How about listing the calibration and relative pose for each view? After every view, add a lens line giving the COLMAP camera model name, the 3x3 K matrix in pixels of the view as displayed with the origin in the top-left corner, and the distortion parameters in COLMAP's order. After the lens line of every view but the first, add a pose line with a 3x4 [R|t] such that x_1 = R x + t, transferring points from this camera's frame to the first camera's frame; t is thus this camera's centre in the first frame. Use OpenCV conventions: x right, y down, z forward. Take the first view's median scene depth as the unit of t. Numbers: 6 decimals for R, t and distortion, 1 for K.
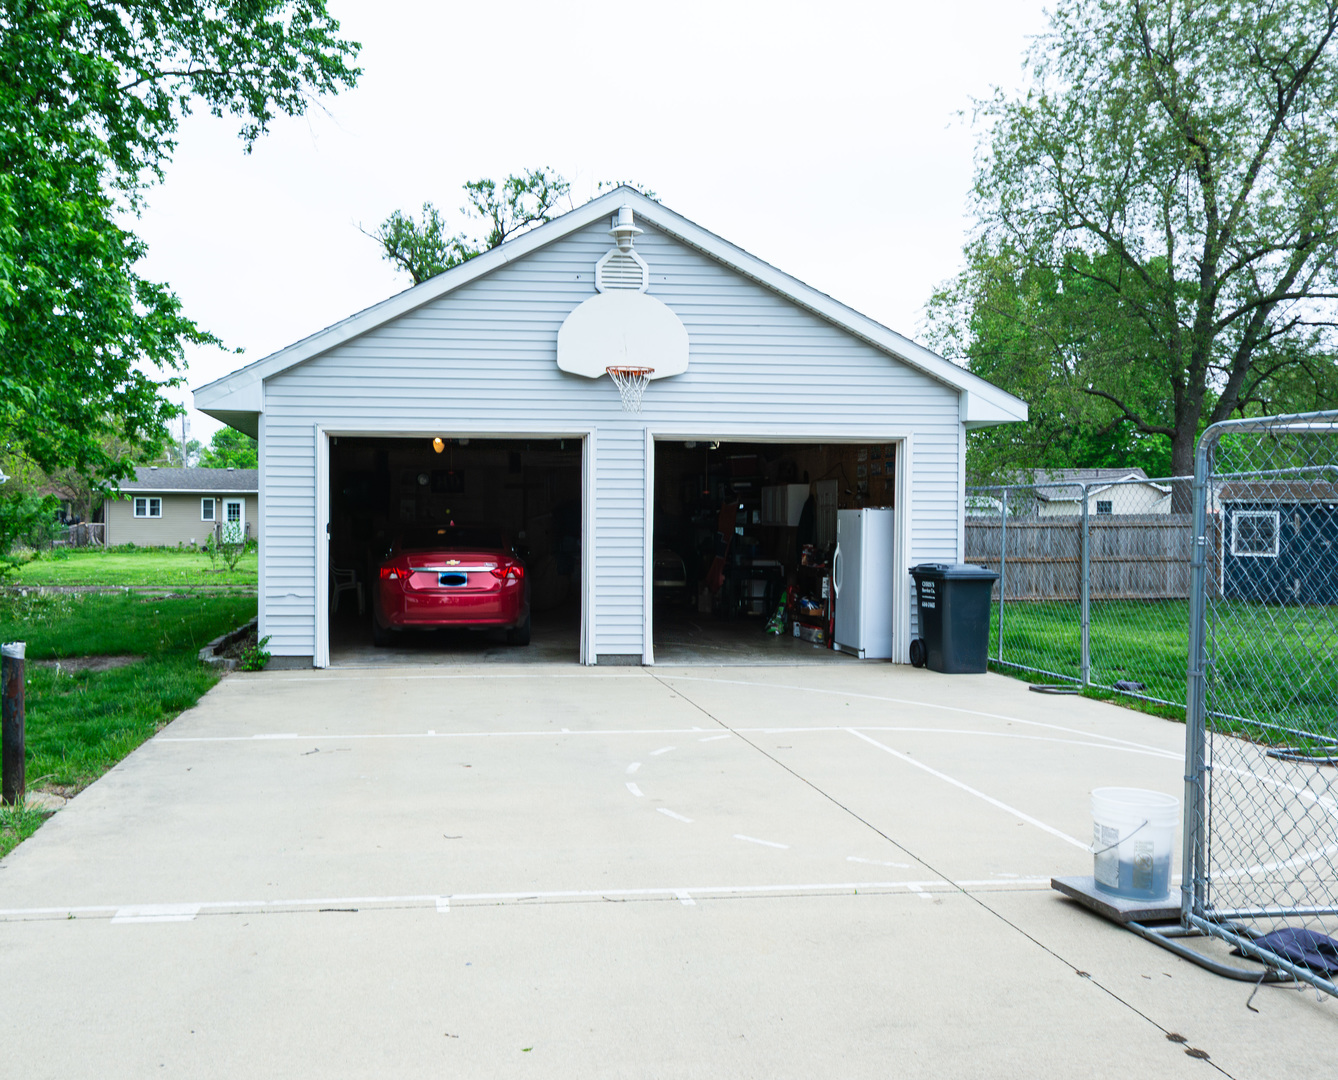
lens RADIAL K [[1278.0, 0, 669.0], [0, 1278.0, 540.0], [0, 0, 1]] dist [0.015456, -0.006563]
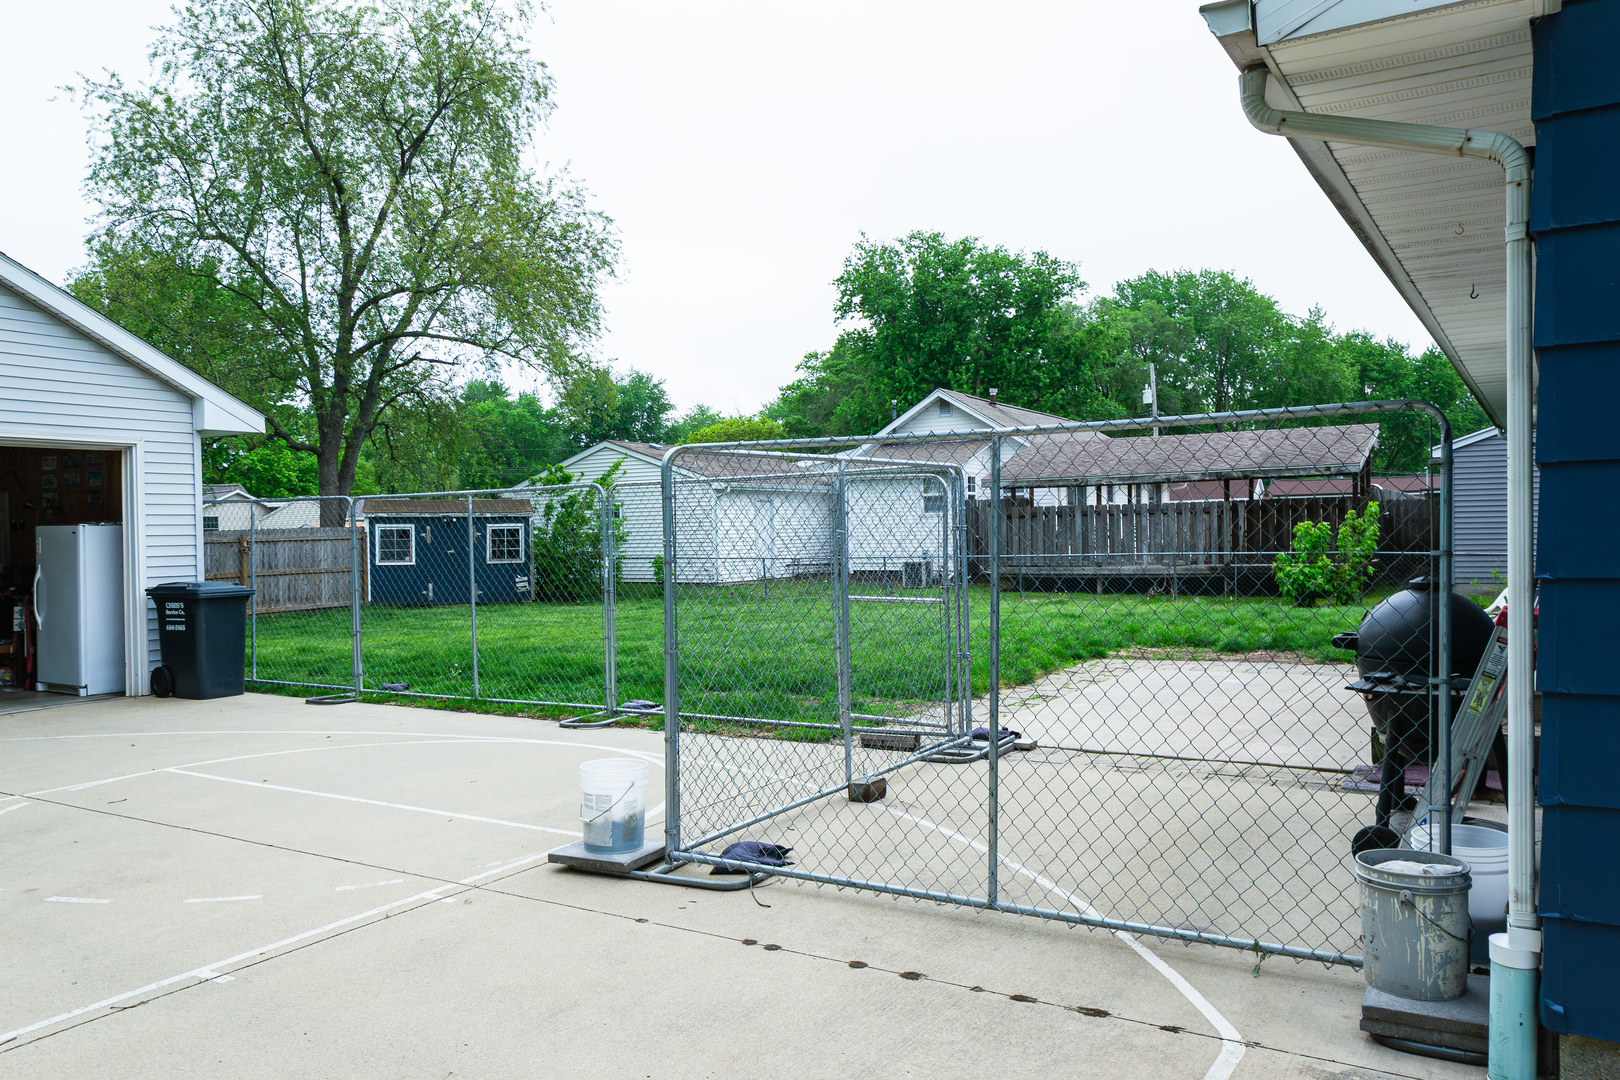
lens RADIAL K [[1206.2, 0, 813.1], [0, 1206.2, 535.6], [0, 0, 1]] dist [0.034035, -0.042851]
pose [[0.603728, -0.018899, 0.796966, -0.209435], [0.032932, 0.999457, -0.001246, 0.000716], [-0.796510, 0.026998, 0.604022, 0.102938]]
